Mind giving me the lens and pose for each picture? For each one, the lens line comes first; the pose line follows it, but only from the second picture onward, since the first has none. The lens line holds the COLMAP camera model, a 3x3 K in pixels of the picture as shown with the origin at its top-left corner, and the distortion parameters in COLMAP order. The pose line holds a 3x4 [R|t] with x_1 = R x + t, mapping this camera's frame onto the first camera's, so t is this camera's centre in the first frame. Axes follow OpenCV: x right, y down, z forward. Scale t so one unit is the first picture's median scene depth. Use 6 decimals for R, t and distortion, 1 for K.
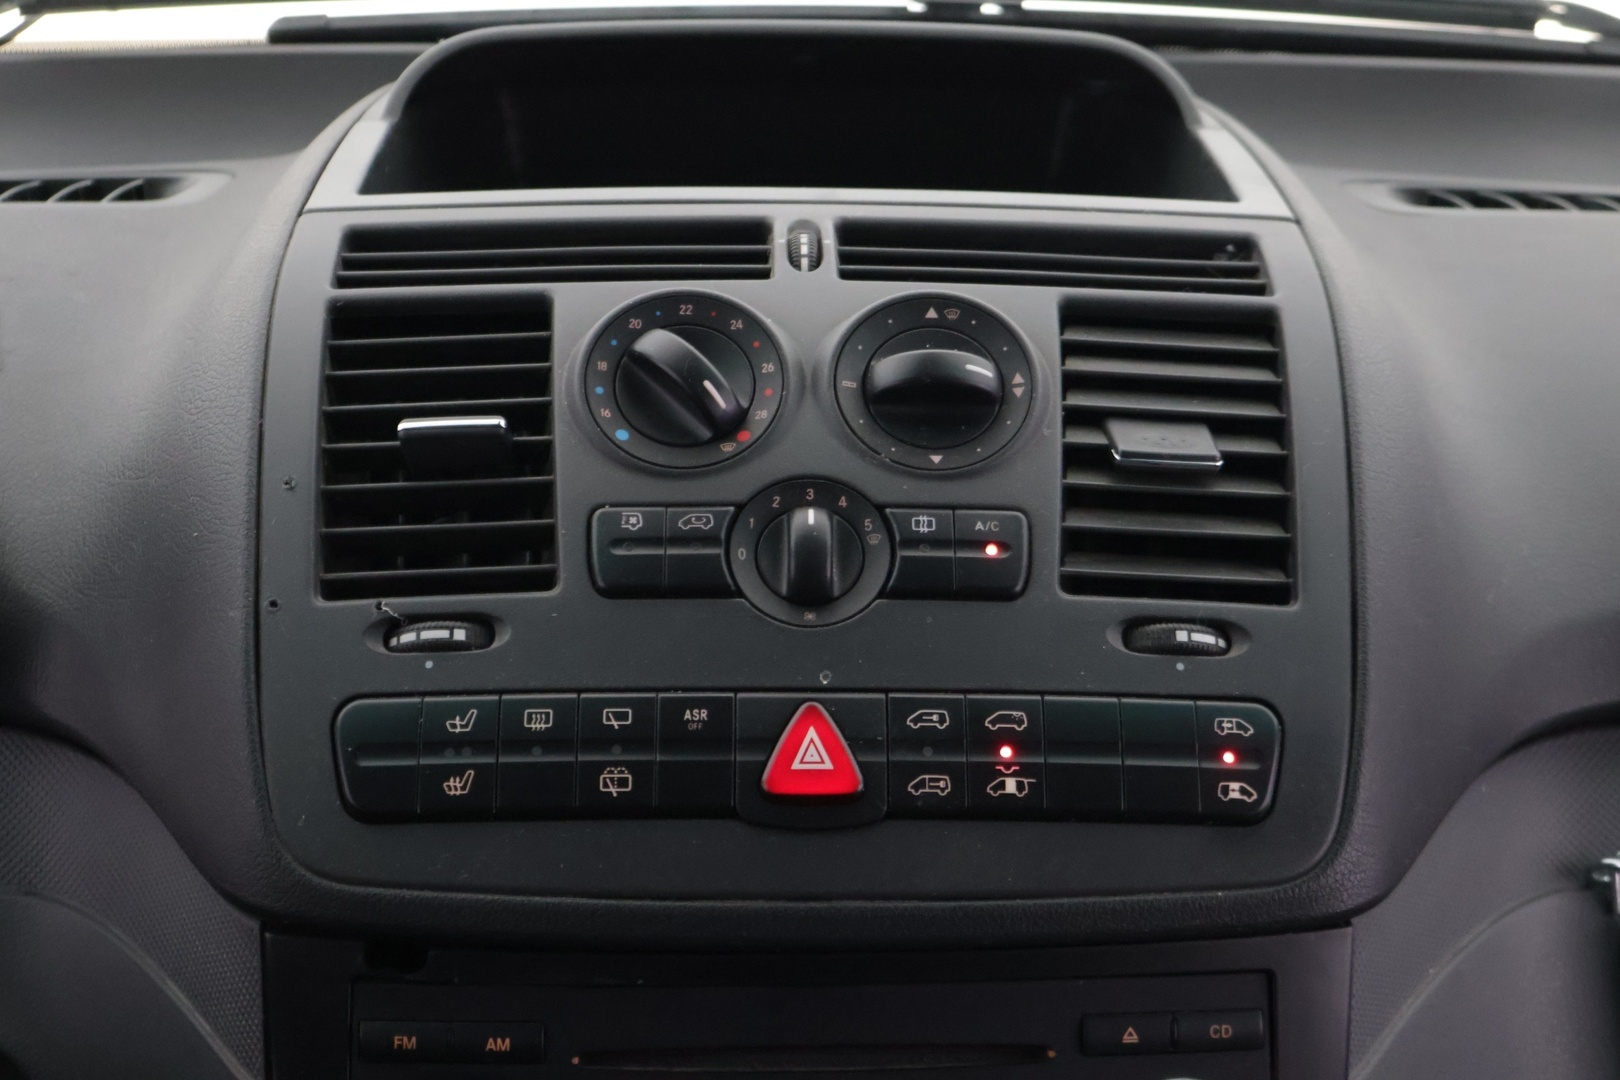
lens RADIAL K [[2495.1, 0, 819.4], [0, 2495.1, 549.2], [0, 0, 1]] dist [0.000789, 0.000000]
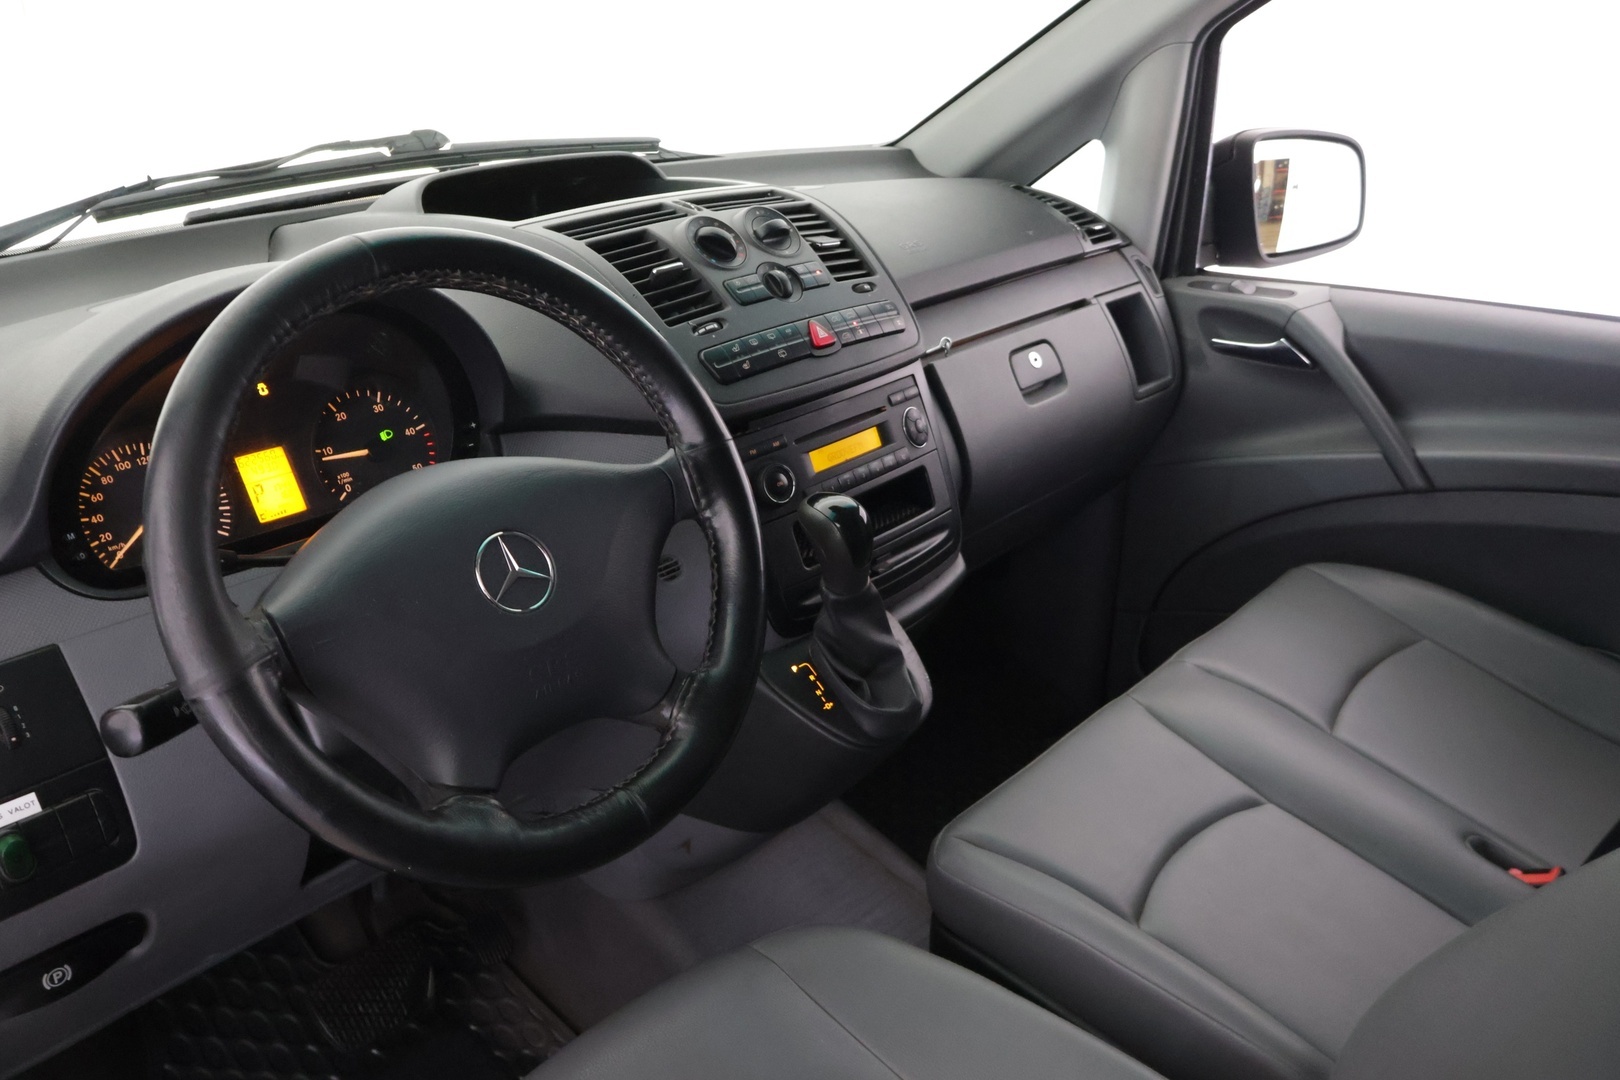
lens RADIAL K [[1361.3, 0, 807.3], [0, 1361.3, 549.0], [0, 0, 1]] dist [0.001357, 0.008821]
pose [[0.677332, -0.304704, 0.669610, -1.288915], [0.301757, 0.945173, 0.124862, 0.120406], [-0.670943, 0.117486, 0.732142, -0.267034]]
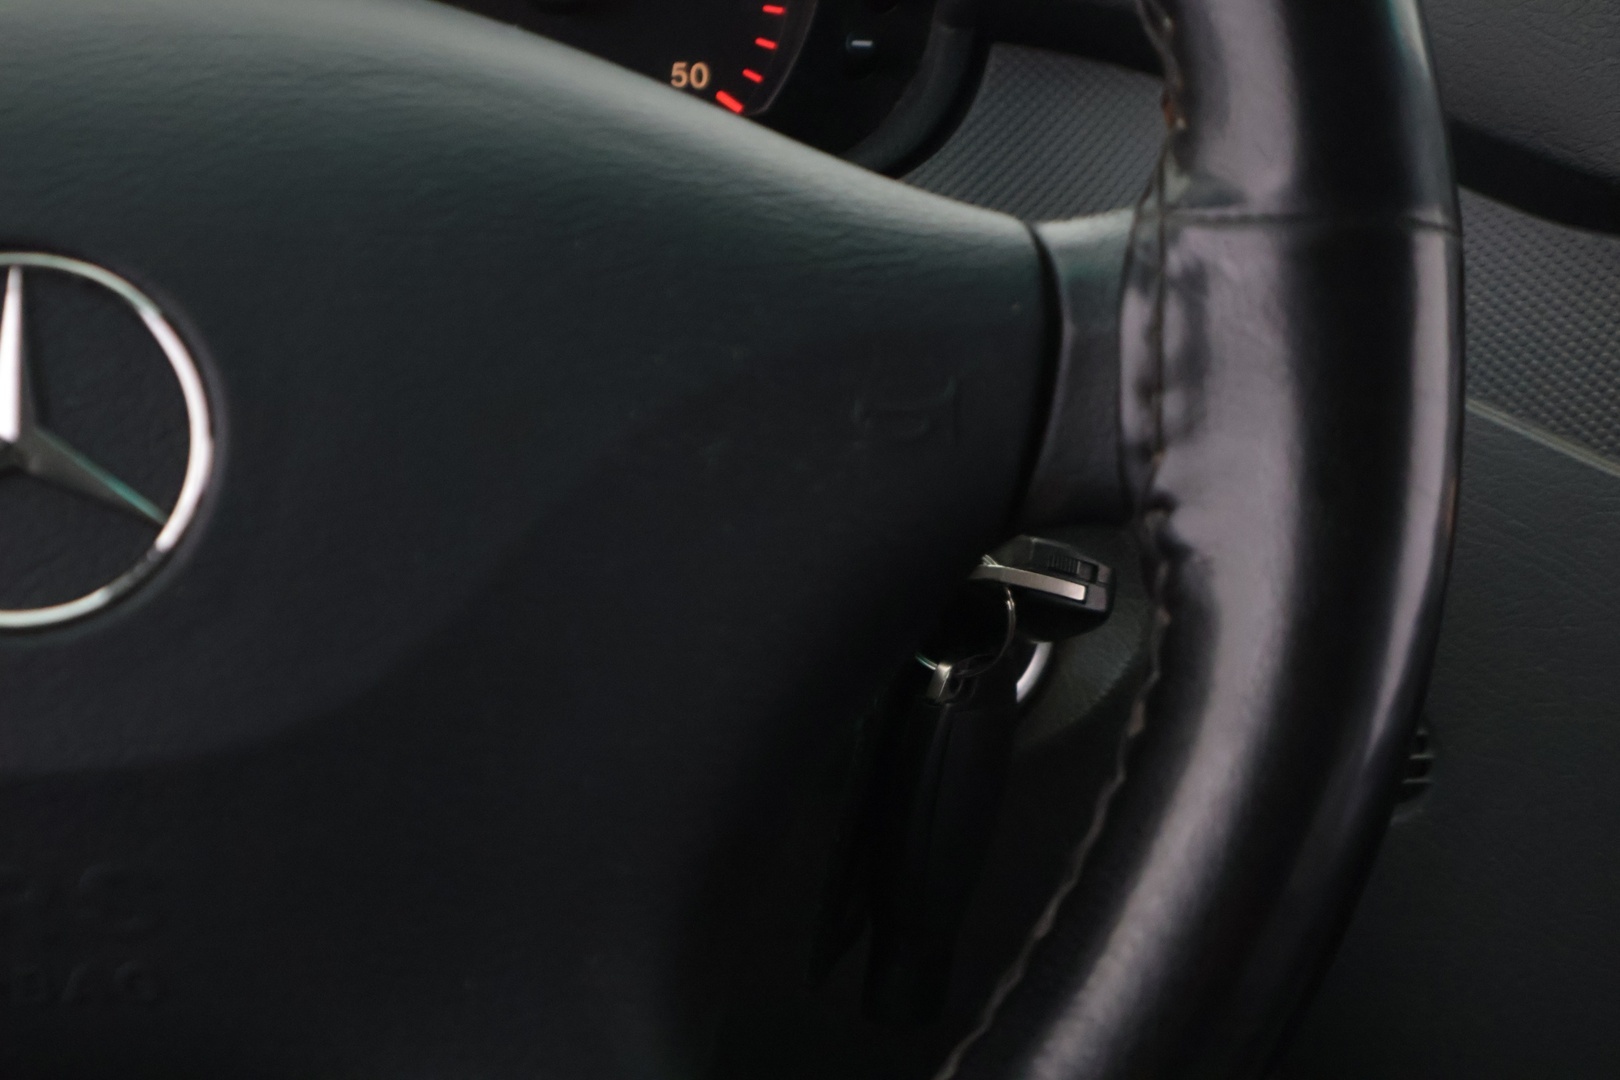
lens RADIAL K [[3252.8, 0, 811.1], [0, 3252.8, 539.2], [0, 0, 1]] dist [0.045819, 0.000000]
pose [[0.993702, 0.011984, 0.111413, -0.560147], [-0.014802, 0.999590, 0.024507, 0.217616], [-0.111074, -0.026002, 0.993472, 0.151042]]
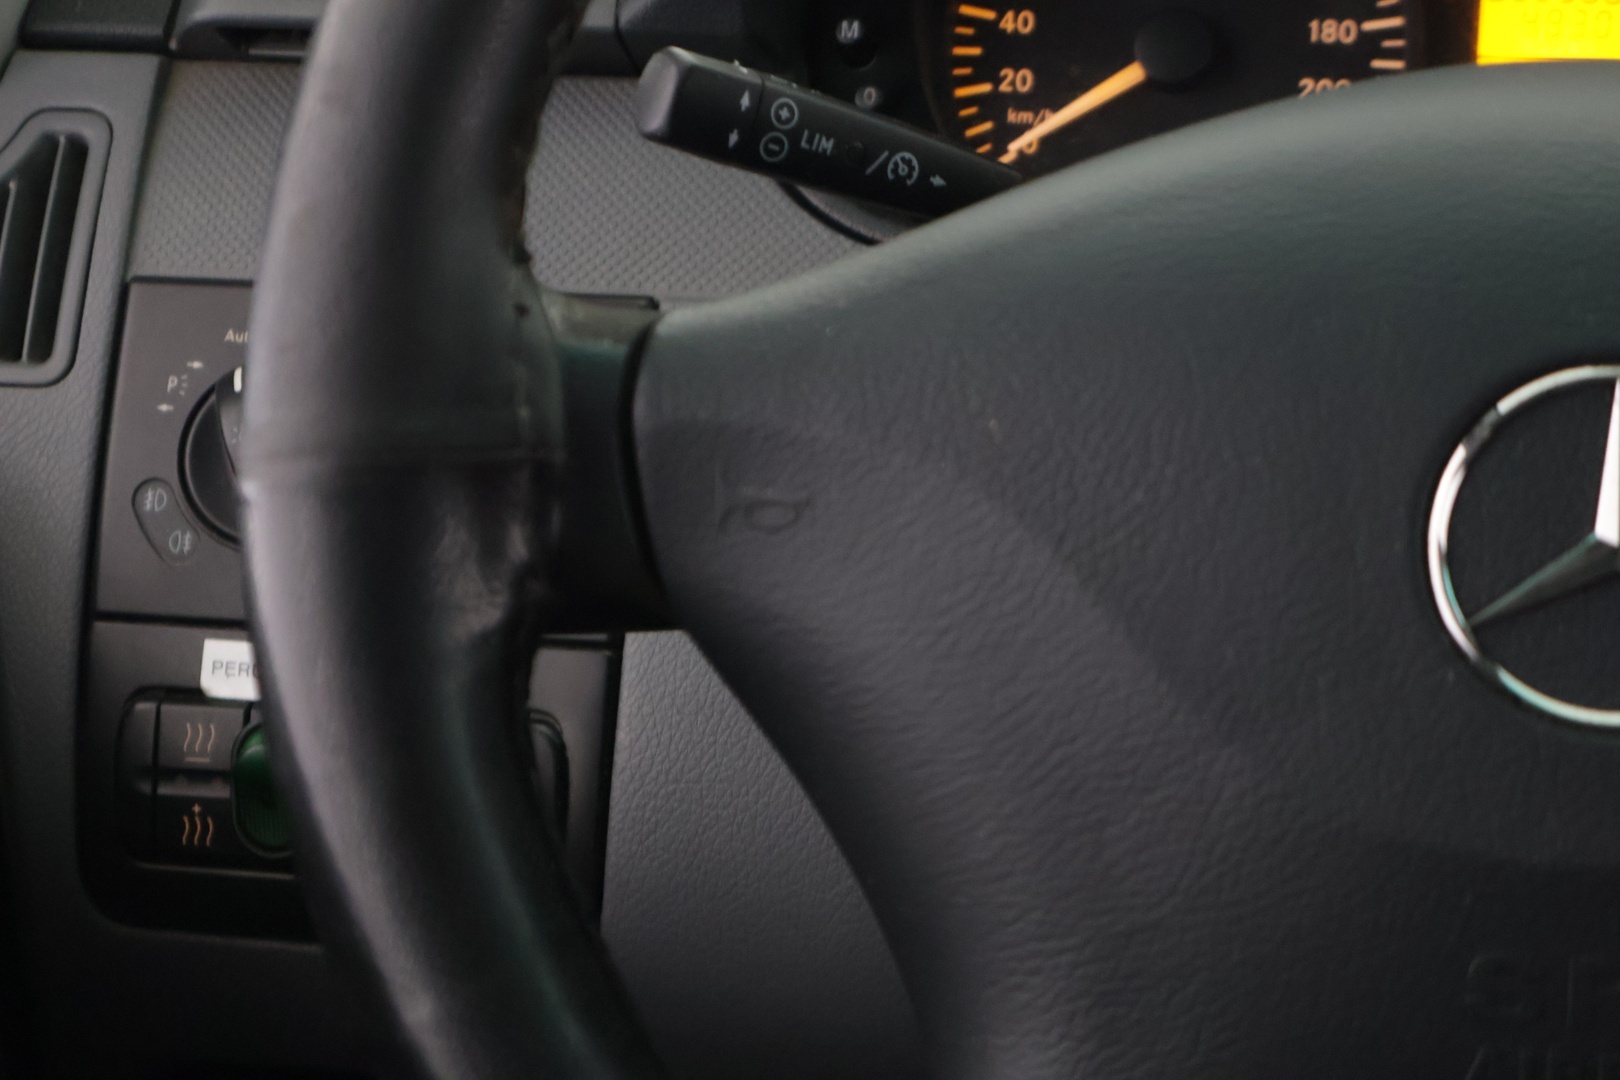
lens RADIAL K [[3252.8, 0, 804.6], [0, 3252.8, 541.1], [0, 0, 1]] dist [0.045819, 0.000000]
pose [[0.978863, 0.049106, -0.198536, -0.679382], [-0.047393, 0.998787, 0.013373, 0.213200], [0.198951, -0.003681, 0.980002, 0.119232]]
